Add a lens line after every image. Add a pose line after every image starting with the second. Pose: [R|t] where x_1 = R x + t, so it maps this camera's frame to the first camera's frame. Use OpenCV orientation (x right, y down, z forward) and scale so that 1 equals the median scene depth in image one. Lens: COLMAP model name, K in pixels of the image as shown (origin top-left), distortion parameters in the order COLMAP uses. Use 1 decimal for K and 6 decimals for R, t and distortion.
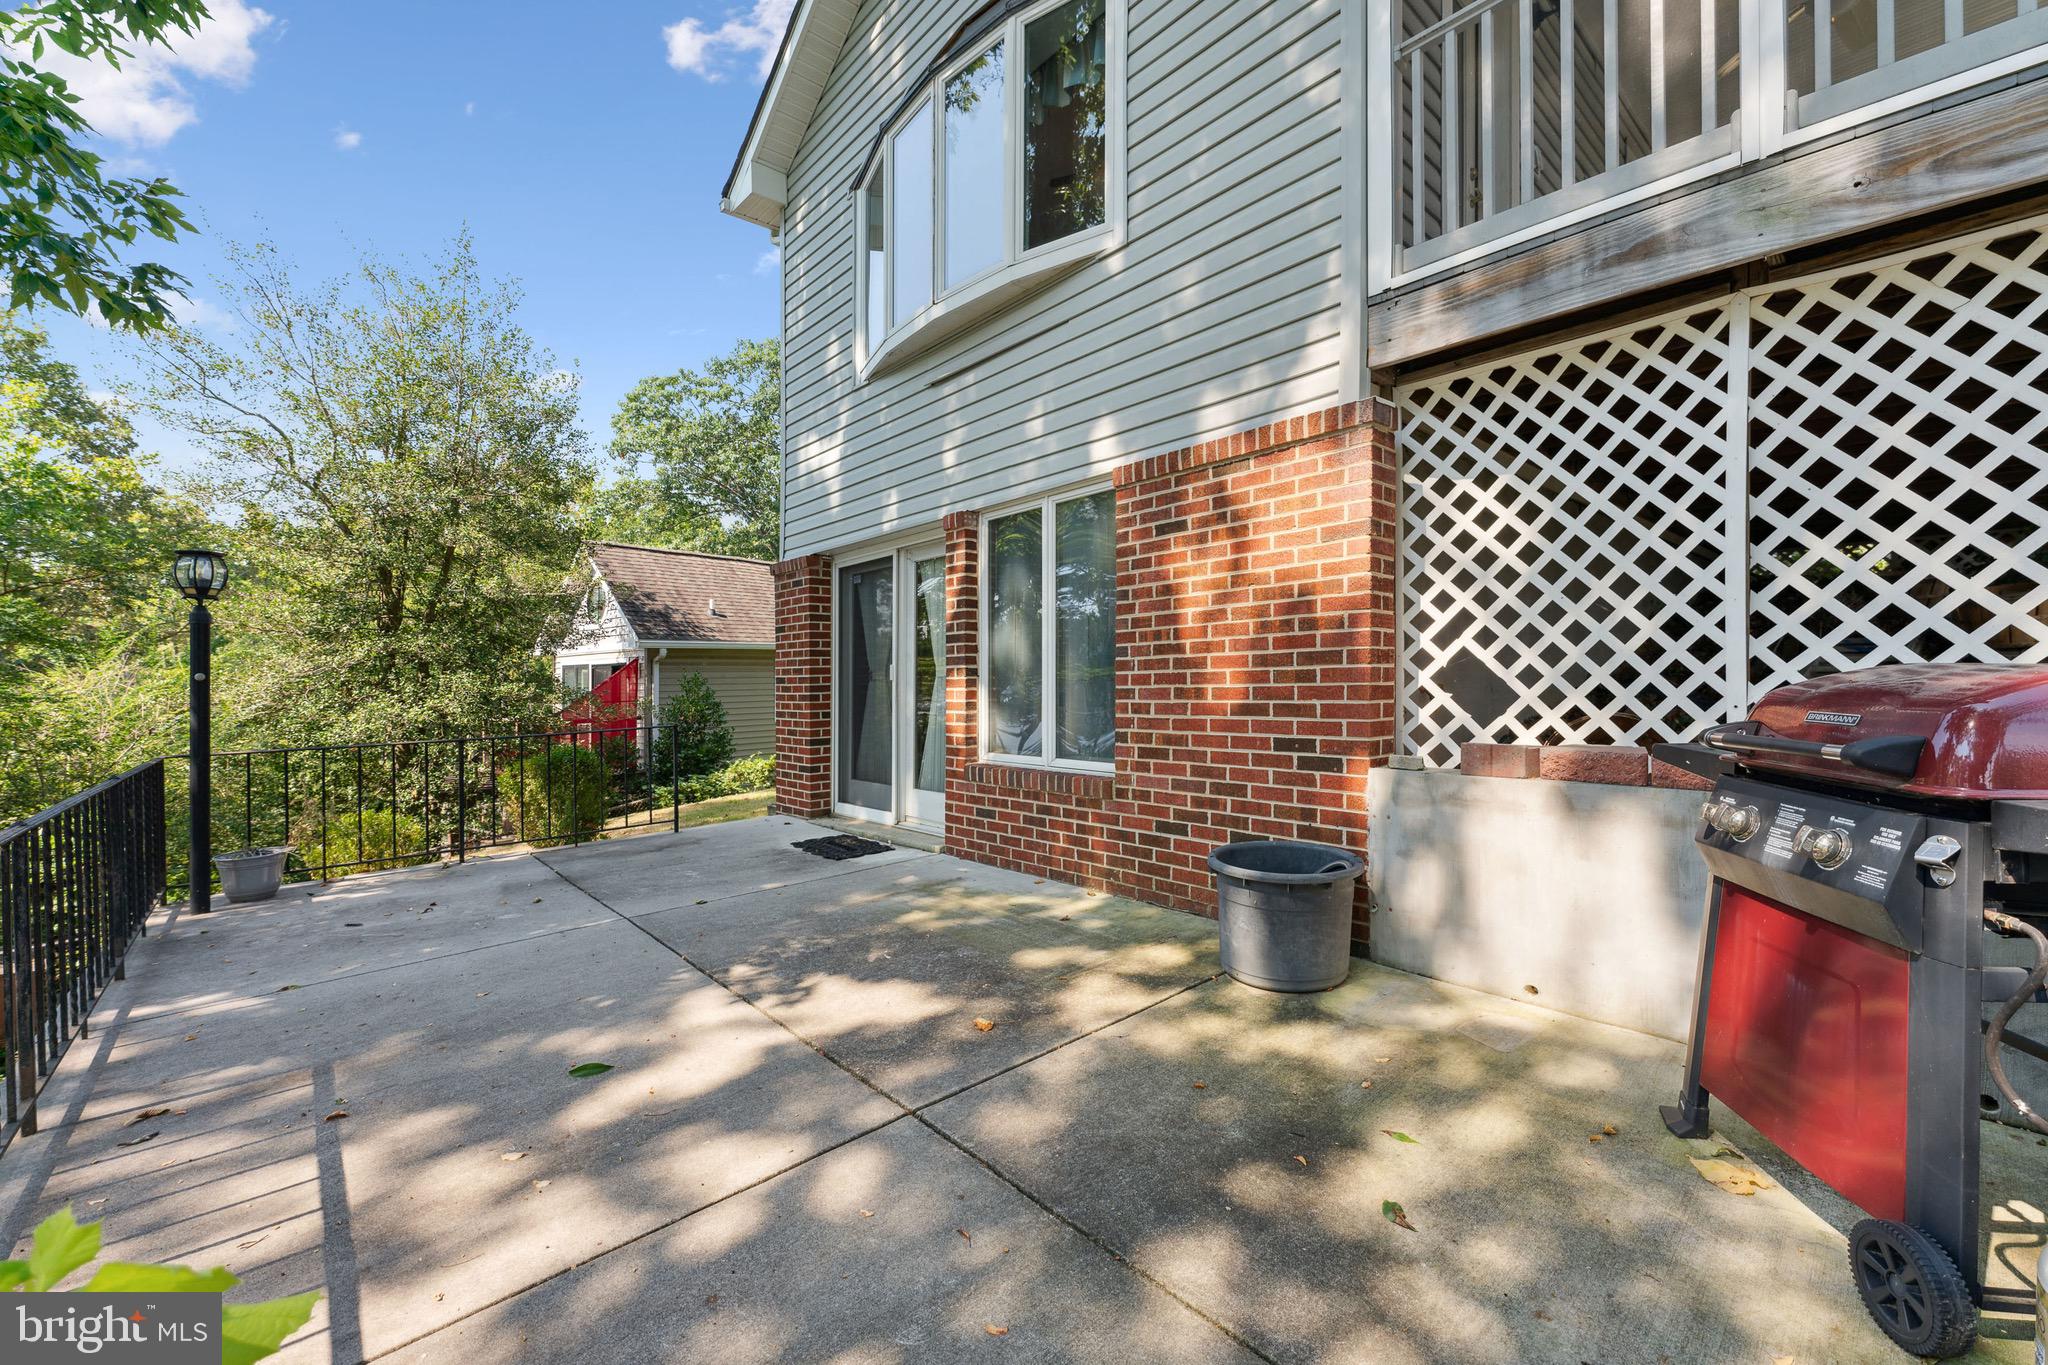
lens RADIAL K [[814.6, 0, 1024.0], [0, 814.6, 682.5], [0, 0, 1]] dist [0.000257, -0.000043]
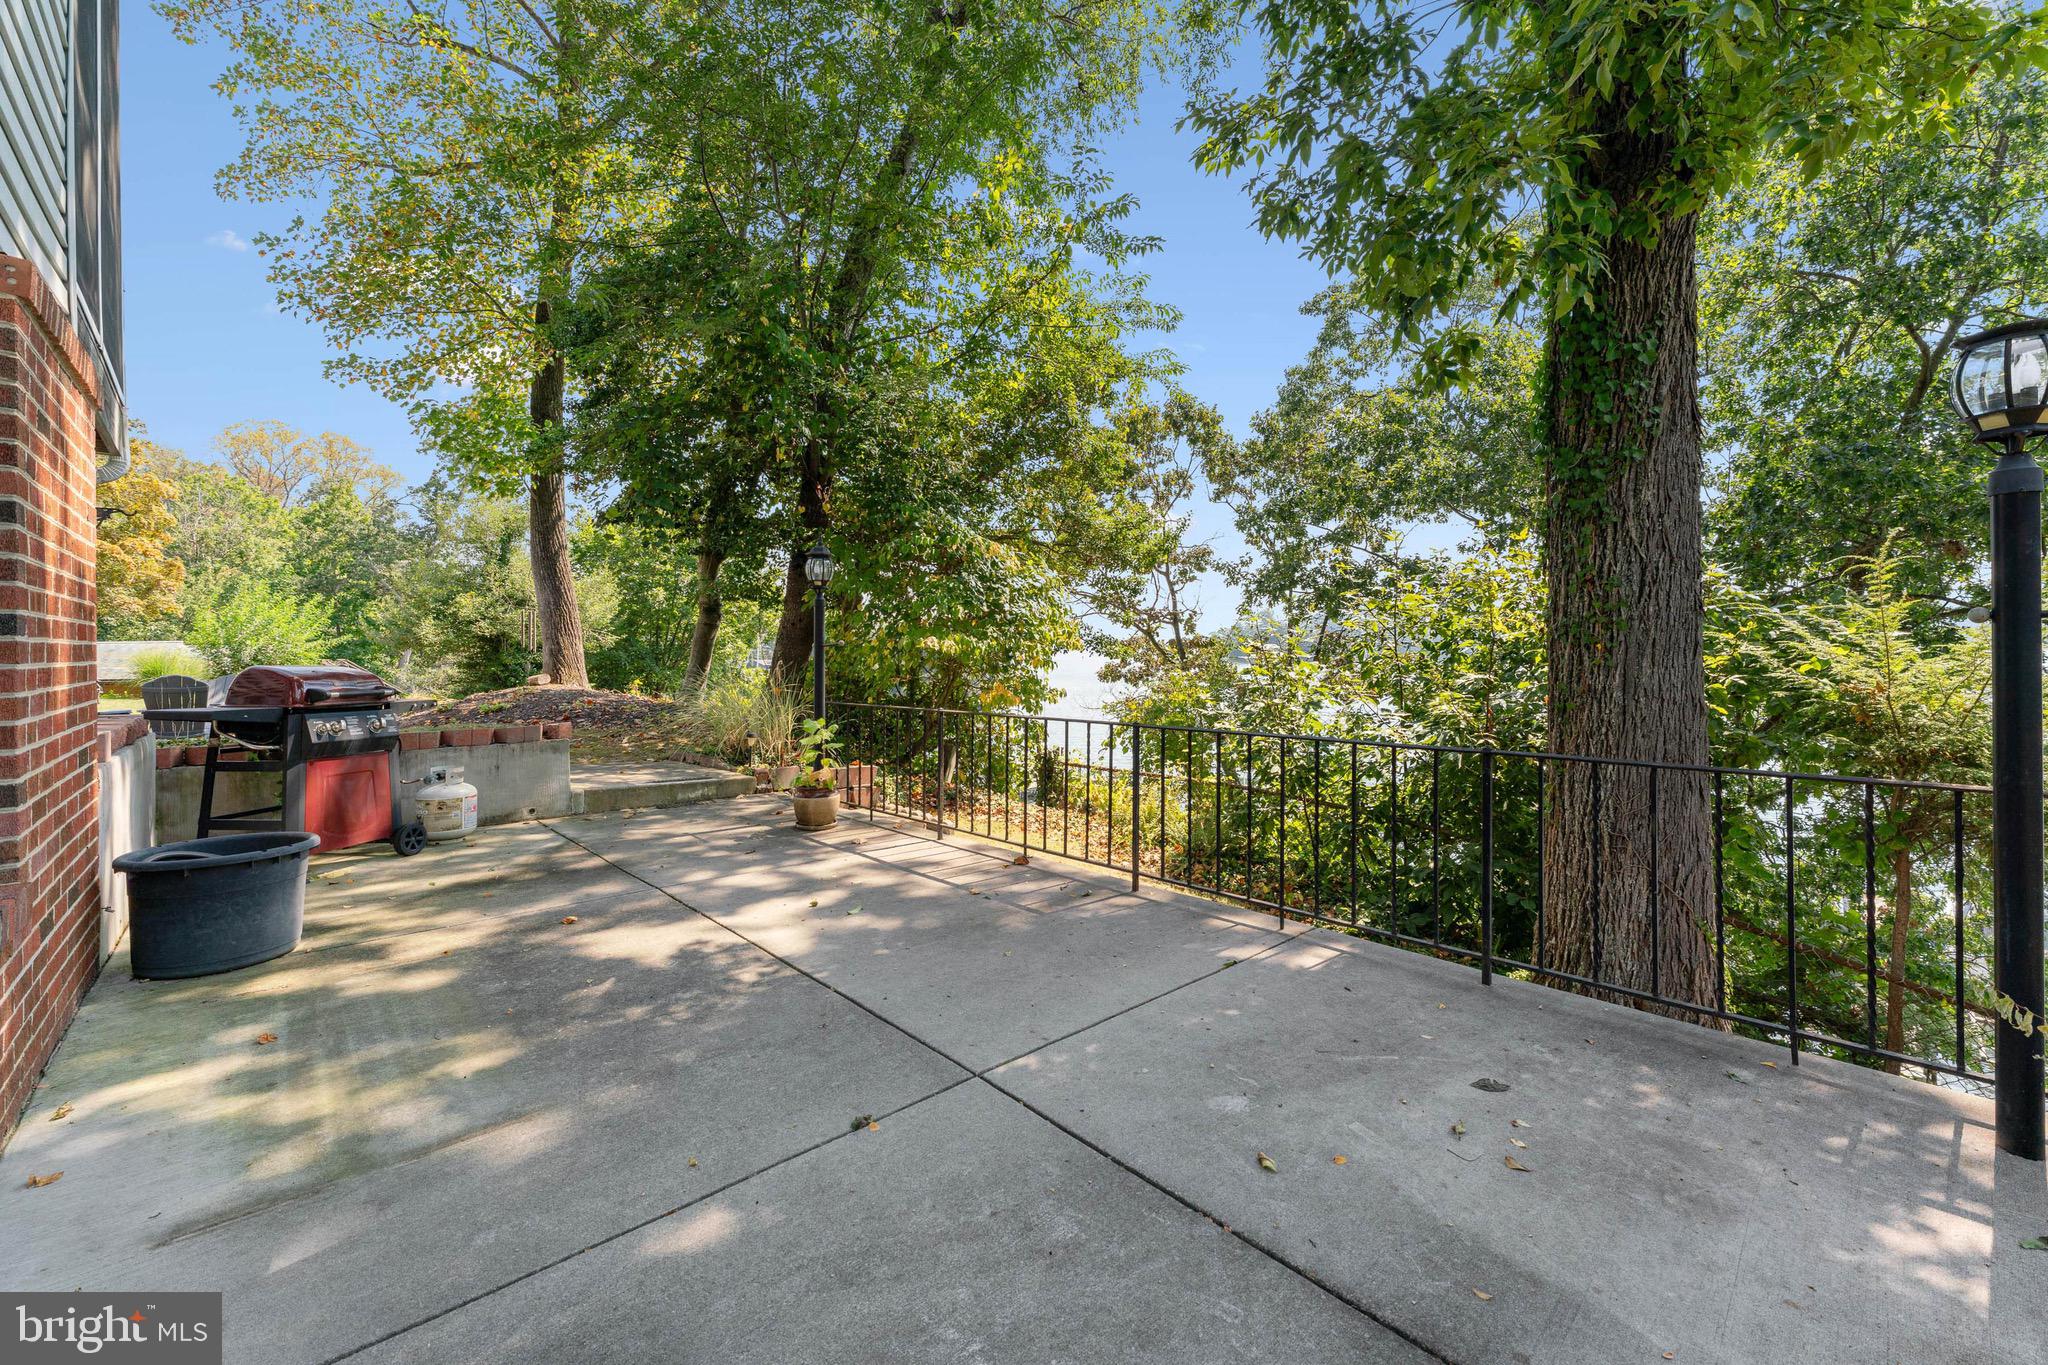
lens RADIAL K [[814.6, 0, 1024.0], [0, 814.6, 682.5], [0, 0, 1]] dist [0.000257, -0.000043]
pose [[-0.999204, 0.030140, -0.026117, -0.623185], [0.028948, 0.998572, 0.044890, -0.007480], [0.027432, 0.044098, -0.998651, 1.890165]]
